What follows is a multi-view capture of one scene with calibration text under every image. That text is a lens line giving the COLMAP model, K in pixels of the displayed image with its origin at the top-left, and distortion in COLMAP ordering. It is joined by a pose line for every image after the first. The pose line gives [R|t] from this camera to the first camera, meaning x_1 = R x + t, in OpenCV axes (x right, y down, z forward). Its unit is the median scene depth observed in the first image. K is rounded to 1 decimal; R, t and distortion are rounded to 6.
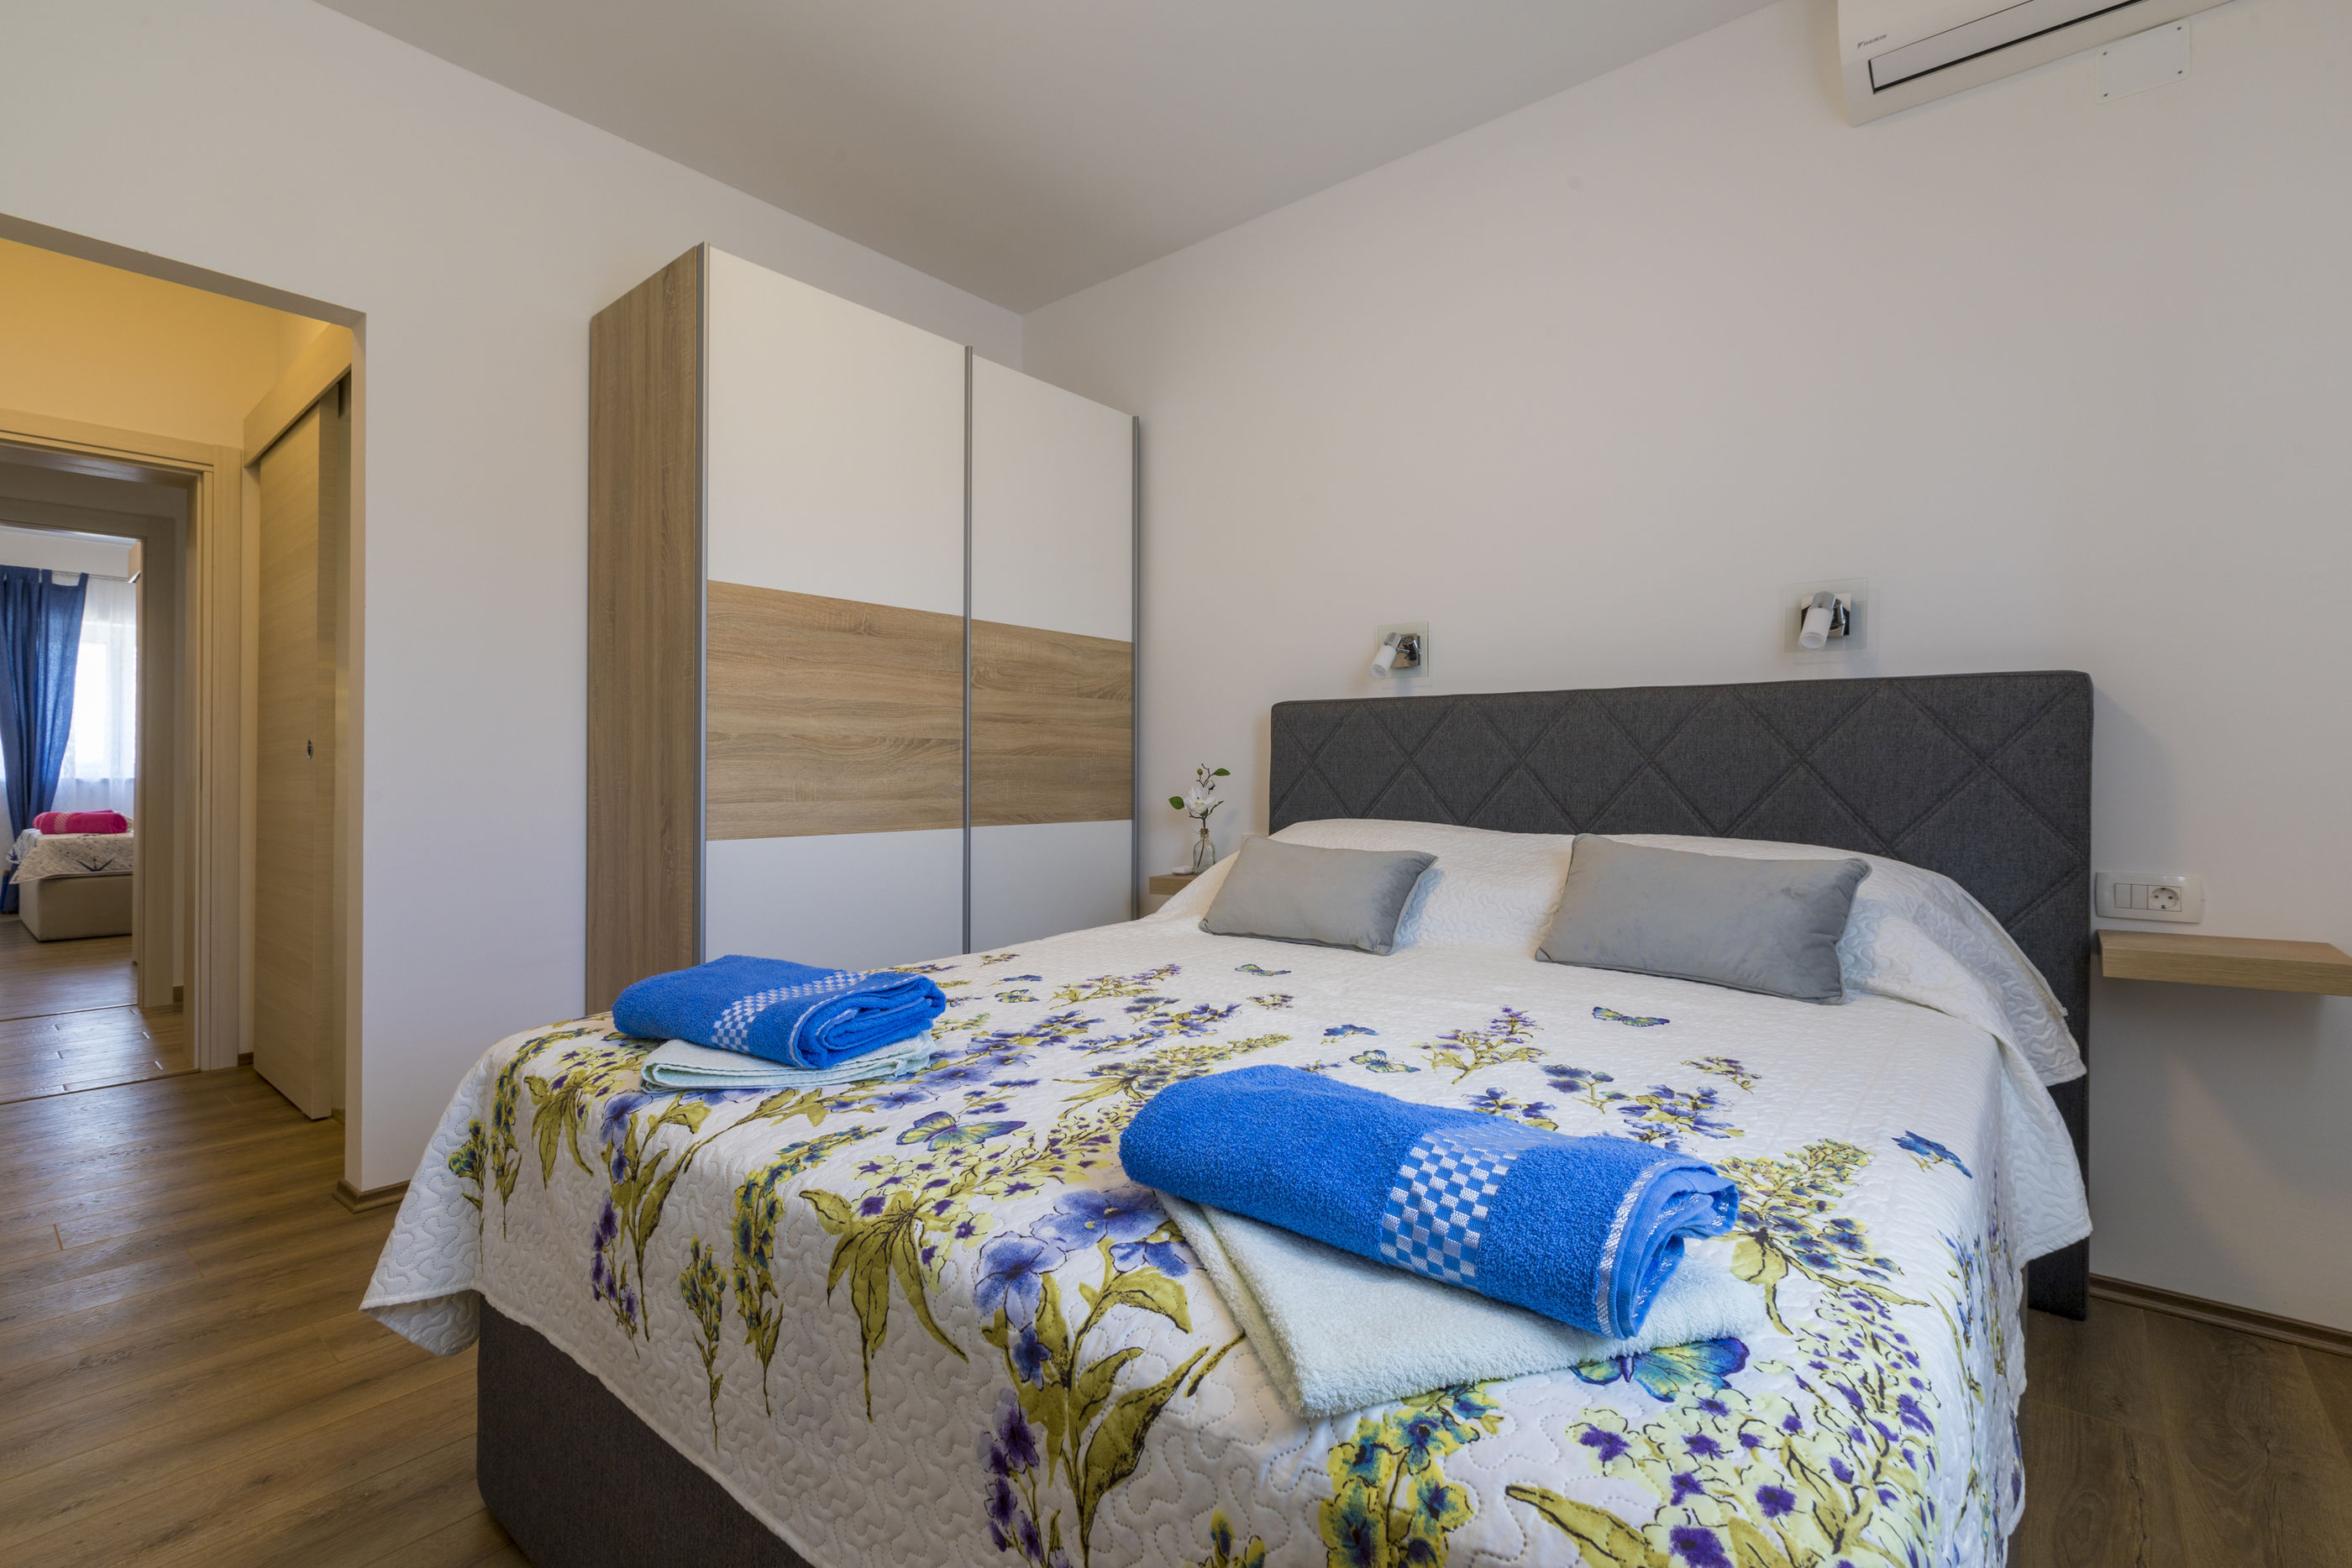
lens RADIAL K [[1051.4, 0, 1169.3], [0, 1051.4, 739.9], [0, 0, 1]] dist [0.001670, 0.000093]
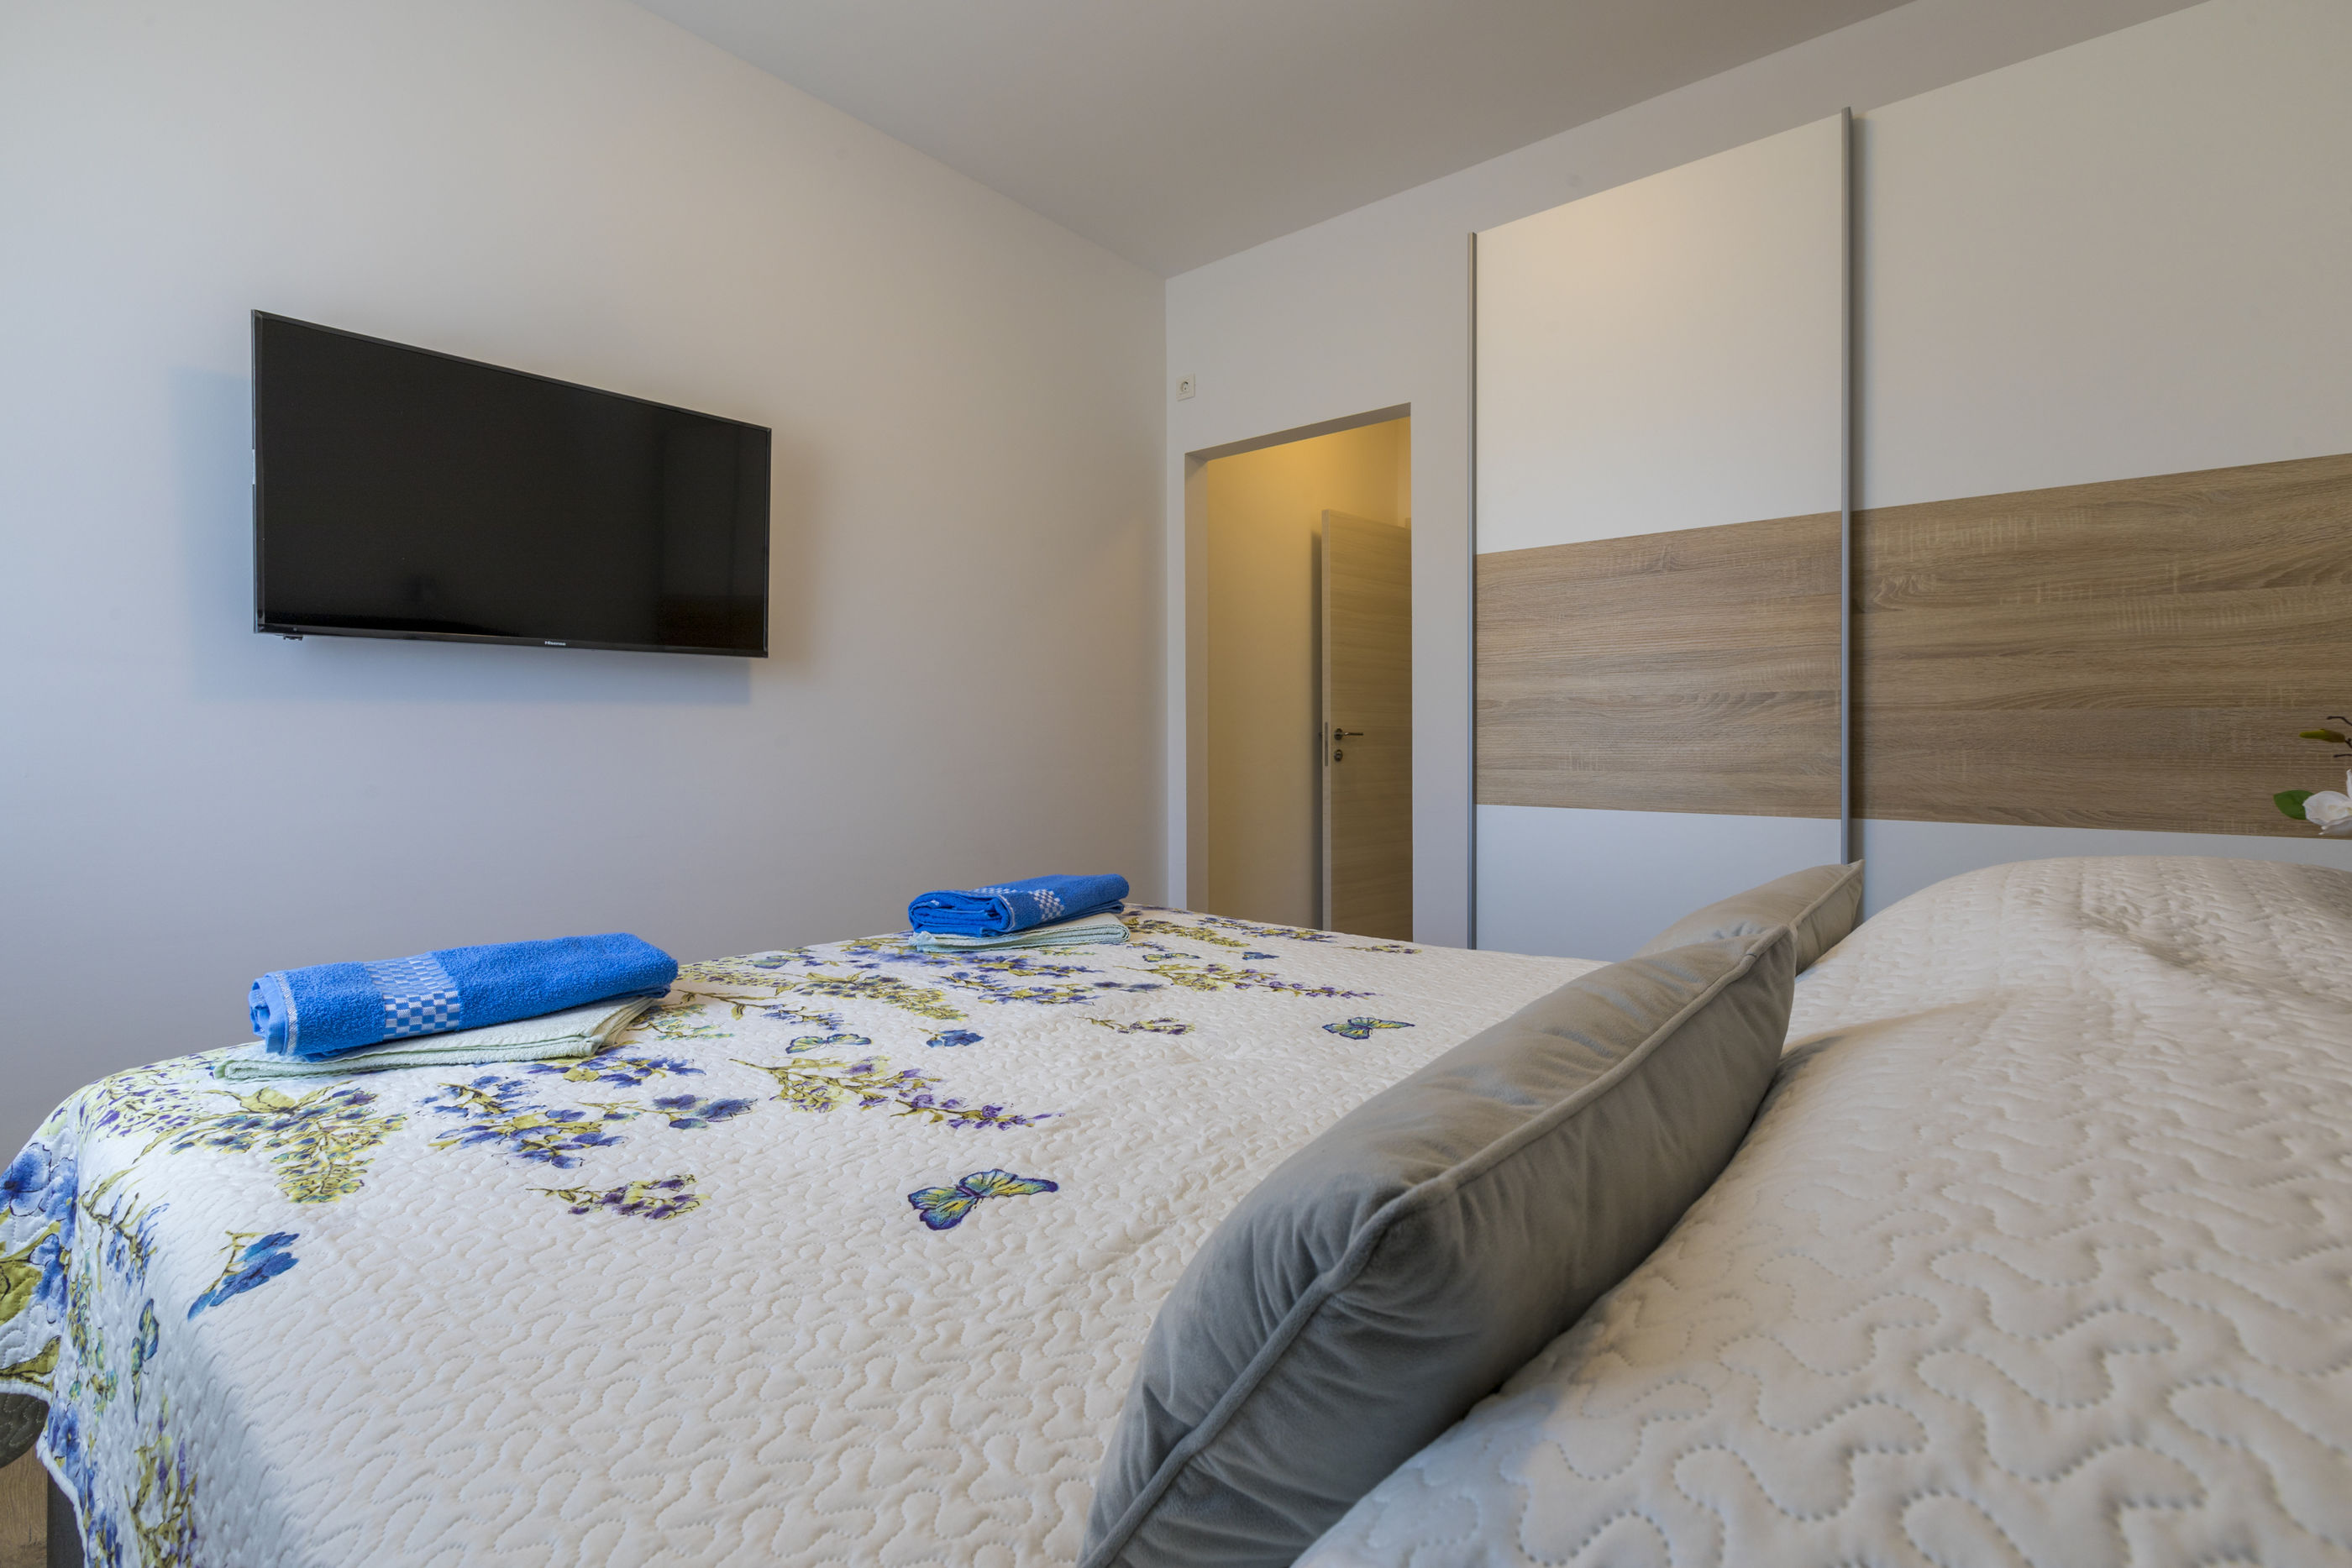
lens RADIAL K [[1051.4, 0, 1169.3], [0, 1051.4, 739.9], [0, 0, 1]] dist [0.001670, 0.000093]
pose [[-0.005179, 0.001257, -0.999986, 0.510403], [0.032729, 0.999464, 0.001087, 0.017459], [0.999451, -0.032723, -0.005217, 0.583379]]
